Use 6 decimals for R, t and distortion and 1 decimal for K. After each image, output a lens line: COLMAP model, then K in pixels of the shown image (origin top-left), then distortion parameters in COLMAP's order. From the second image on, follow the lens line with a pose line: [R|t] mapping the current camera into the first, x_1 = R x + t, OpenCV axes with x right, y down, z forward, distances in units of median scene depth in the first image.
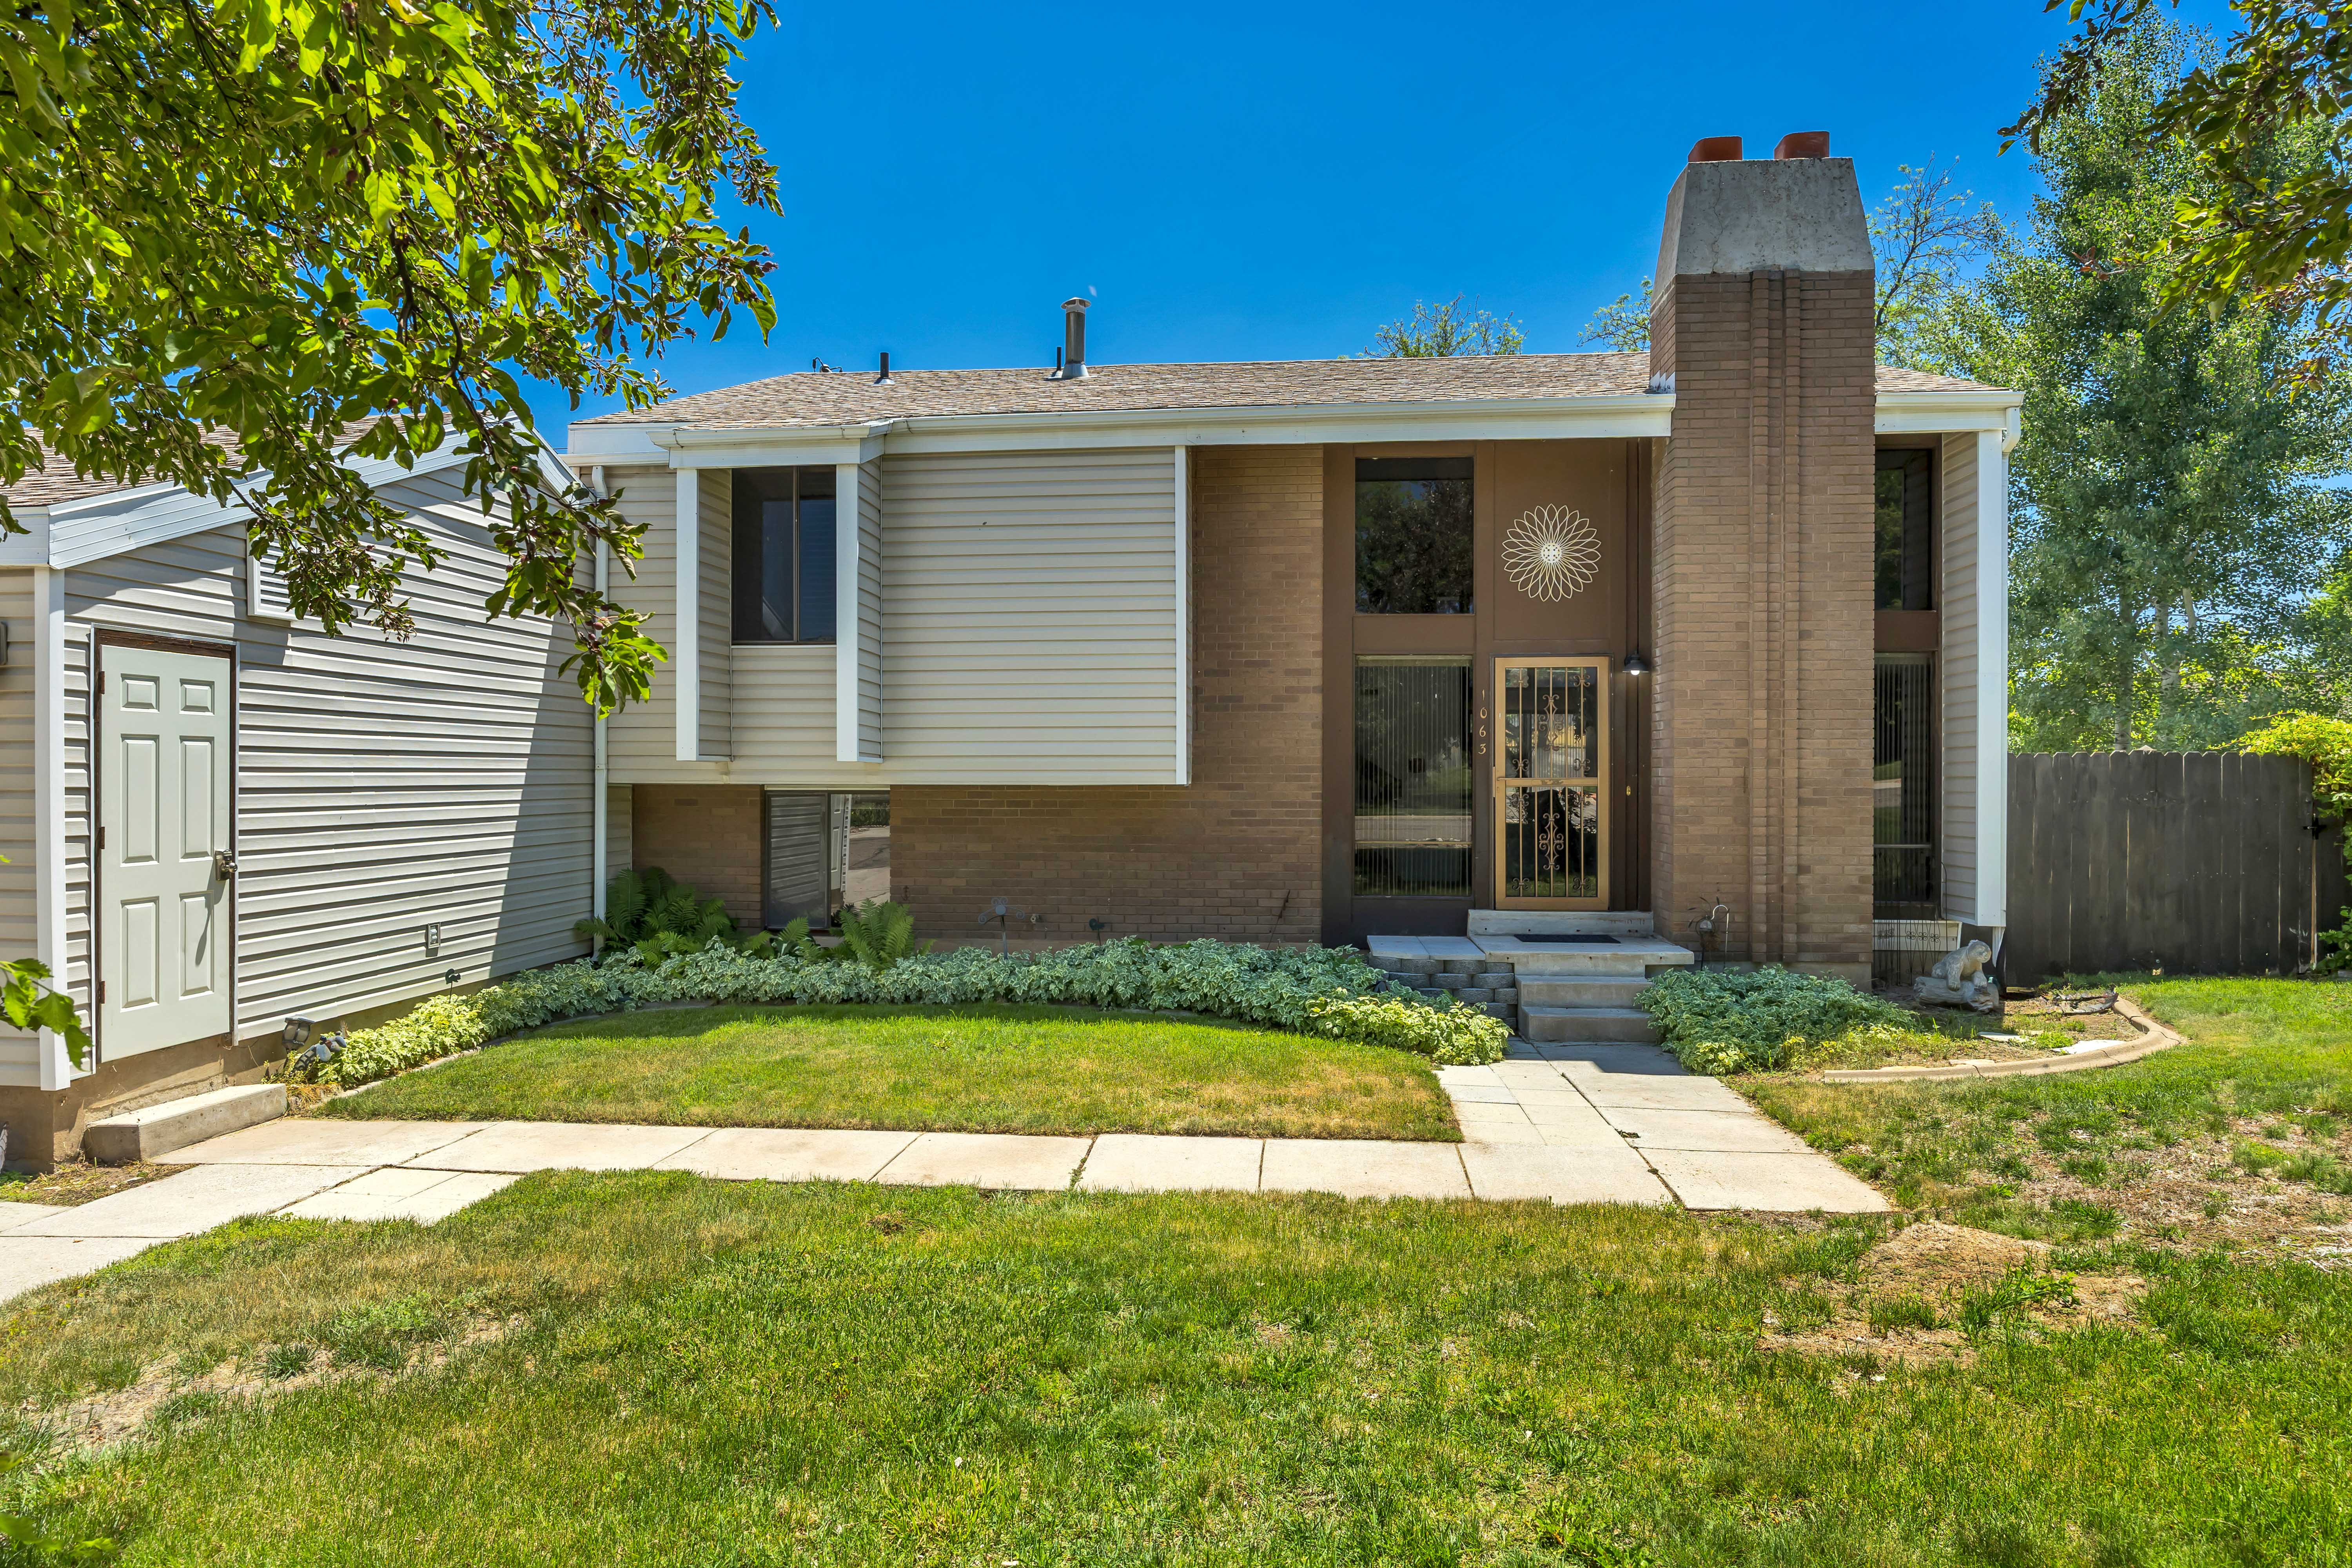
lens RADIAL K [[1400.2, 0, 1195.1], [0, 1400.2, 784.7], [0, 0, 1]] dist [-0.001903, -0.003004]
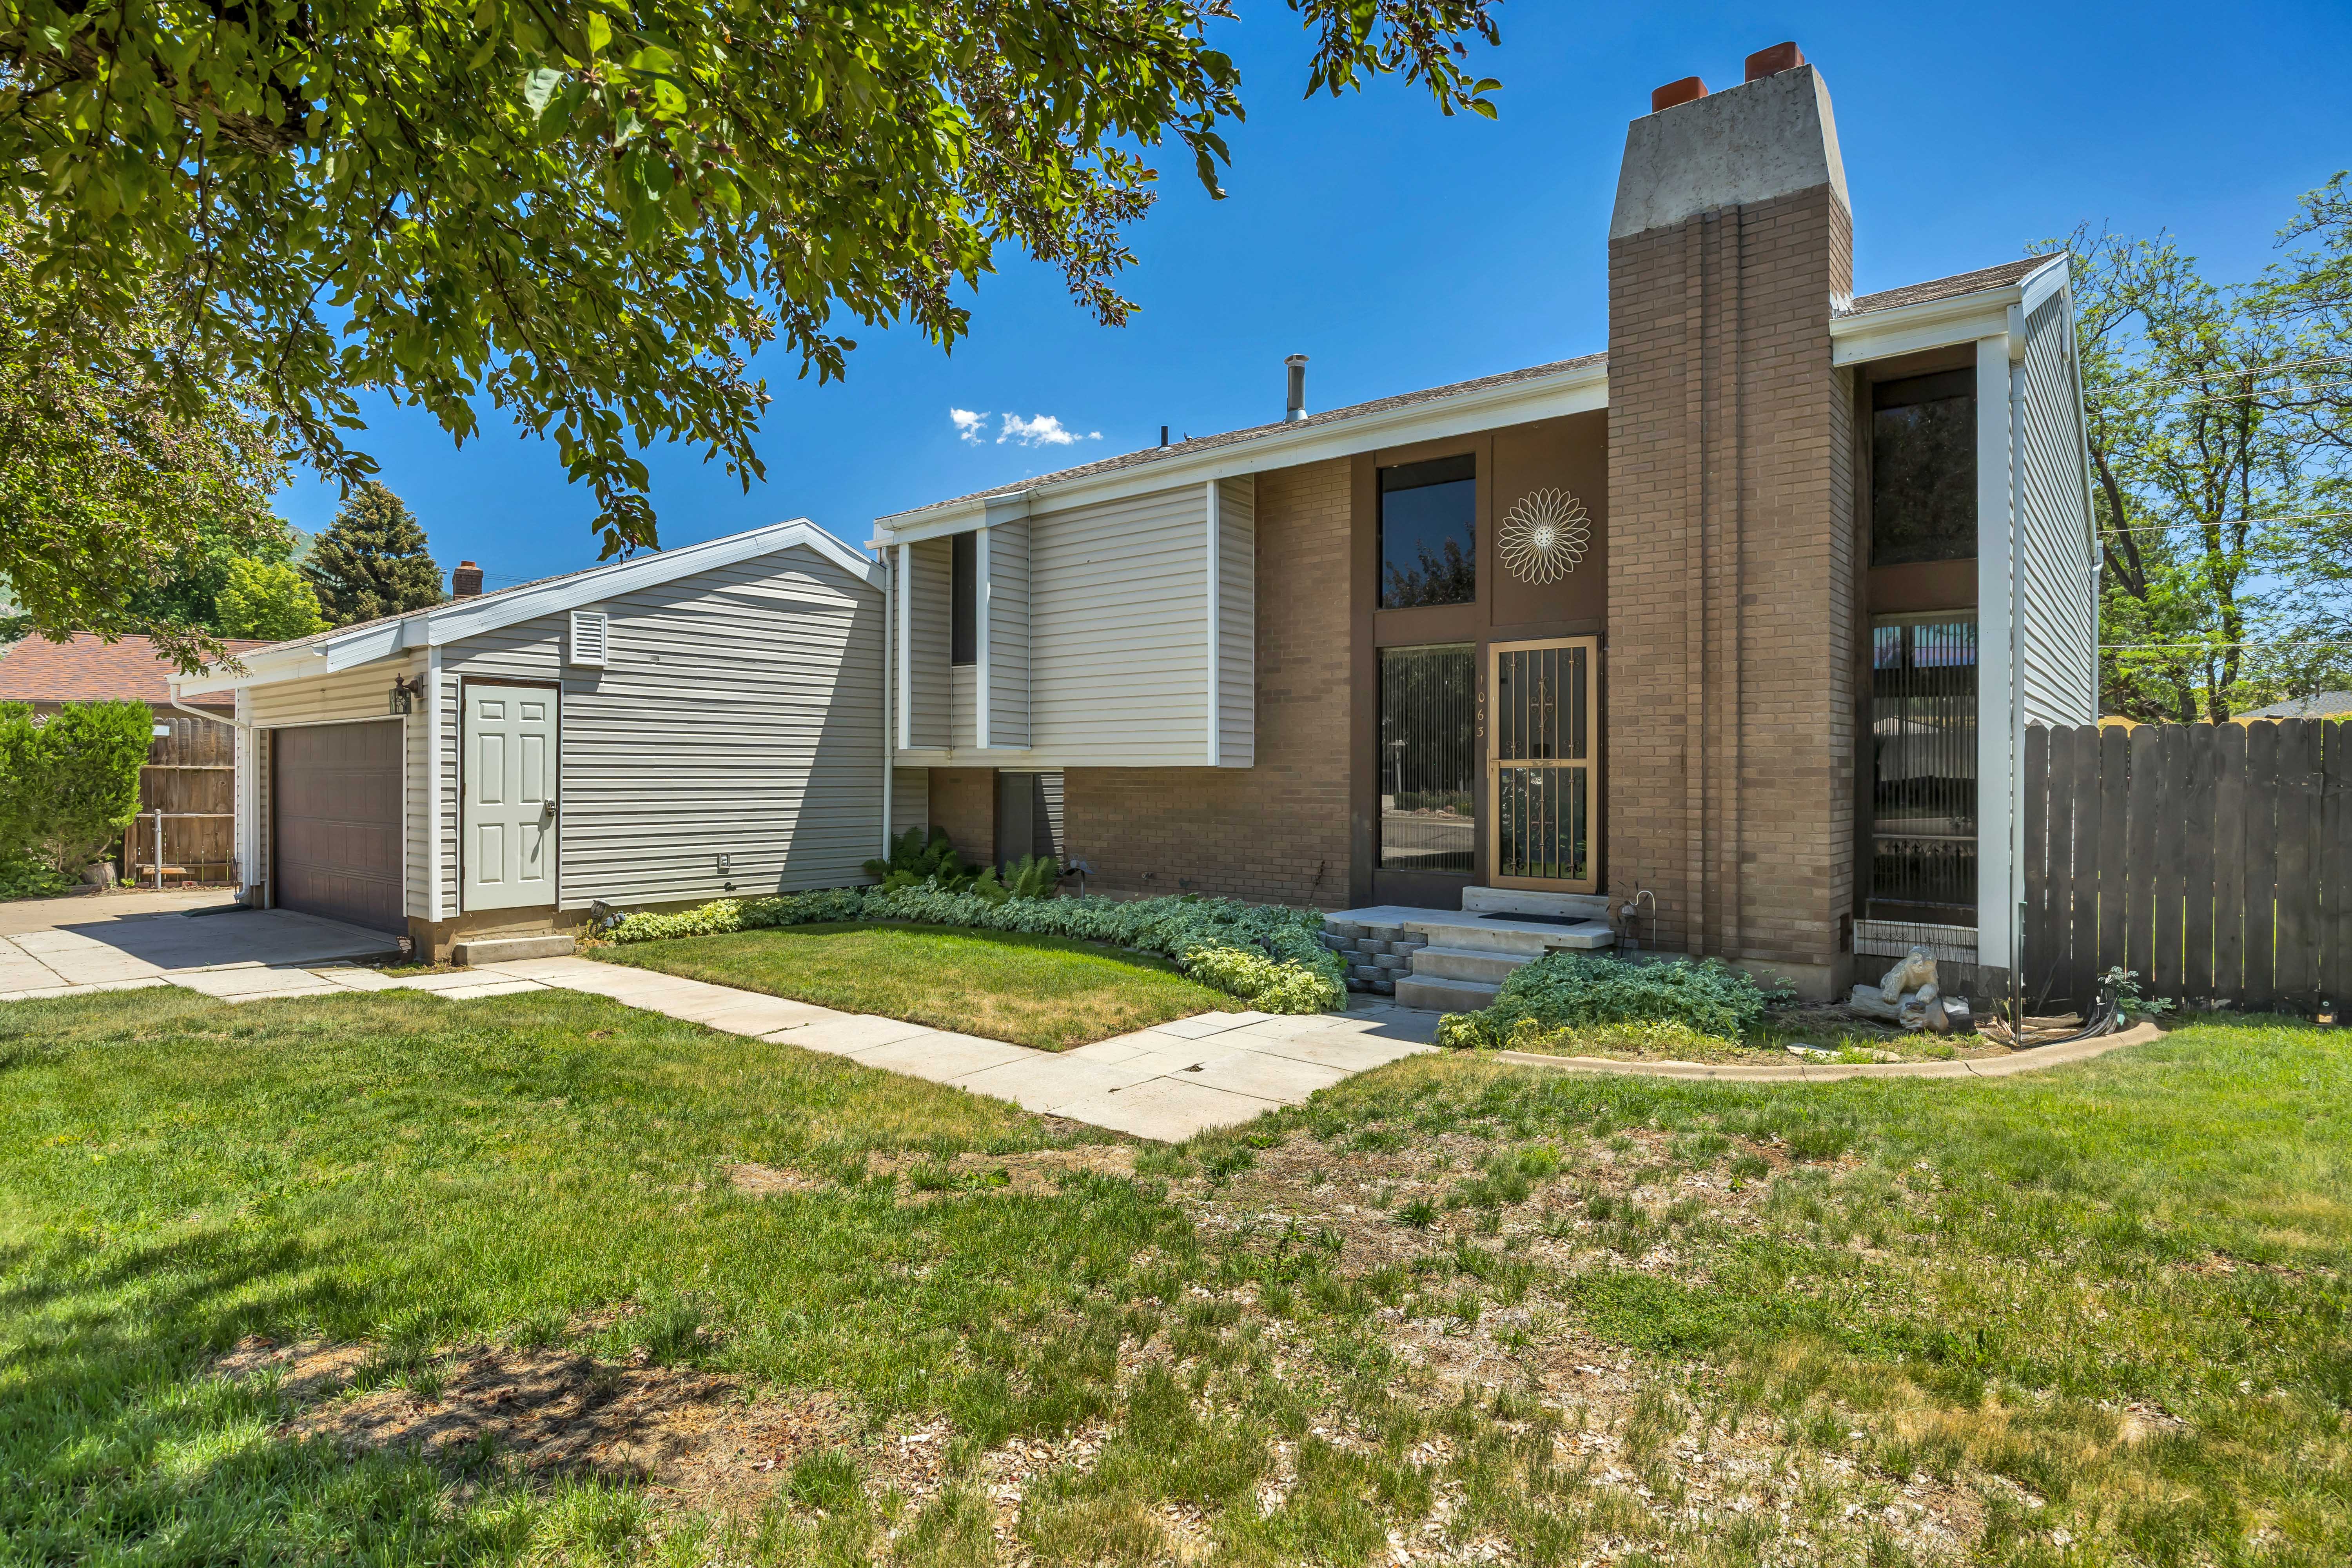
lens RADIAL K [[1260.5, 0, 1155.9], [0, 1260.5, 773.3], [0, 0, 1]] dist [-0.009947, 0.002988]
pose [[0.817510, 0.001787, -0.575911, 0.592976], [-0.006944, 0.999953, -0.006753, 0.014135], [0.575872, 0.009520, 0.817484, 0.107843]]
